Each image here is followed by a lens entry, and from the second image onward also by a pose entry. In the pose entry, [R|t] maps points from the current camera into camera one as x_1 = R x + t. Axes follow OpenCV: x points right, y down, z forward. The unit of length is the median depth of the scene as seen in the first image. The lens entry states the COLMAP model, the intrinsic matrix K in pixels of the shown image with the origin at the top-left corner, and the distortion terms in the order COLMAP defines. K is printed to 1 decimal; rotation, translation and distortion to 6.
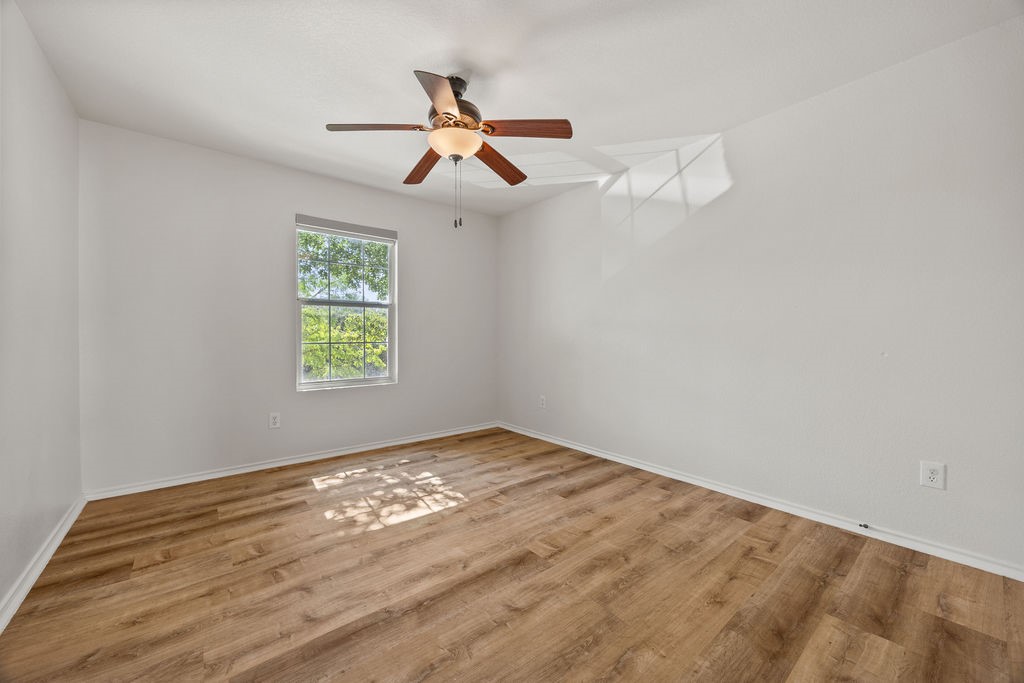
lens RADIAL K [[393.0, 0, 515.7], [0, 393.0, 333.2], [0, 0, 1]] dist [-0.000818, 0.000003]
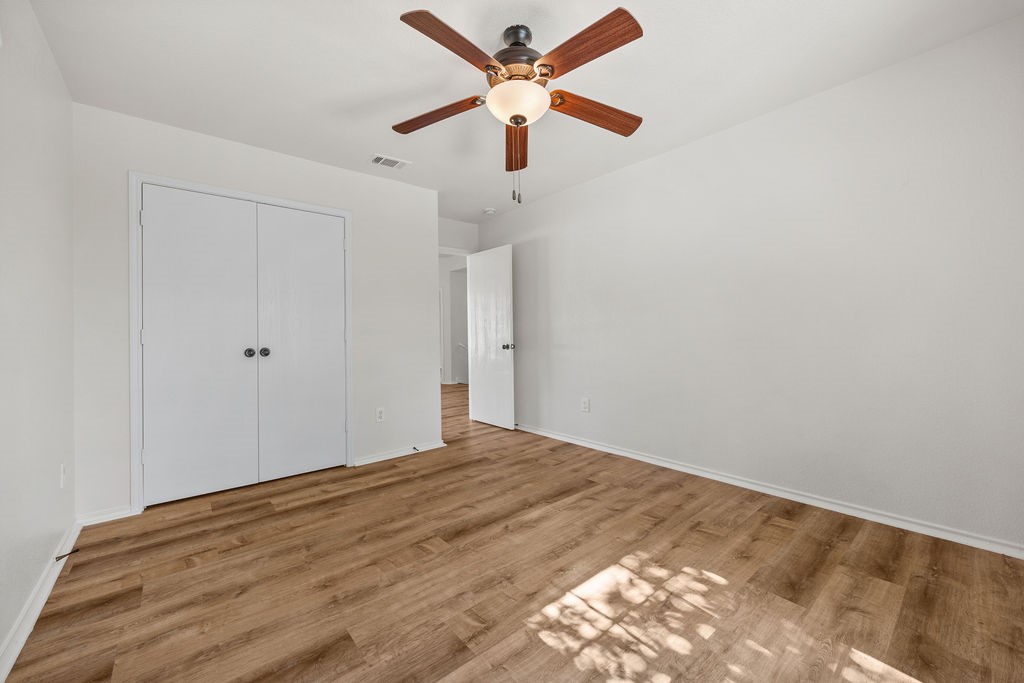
lens RADIAL K [[393.0, 0, 515.7], [0, 393.0, 333.2], [0, 0, 1]] dist [-0.000818, 0.000003]
pose [[-0.999687, 0.020276, -0.014688, -0.138710], [0.020425, 0.999741, -0.010044, 0.017892], [0.014481, -0.010341, -0.999842, 2.021261]]
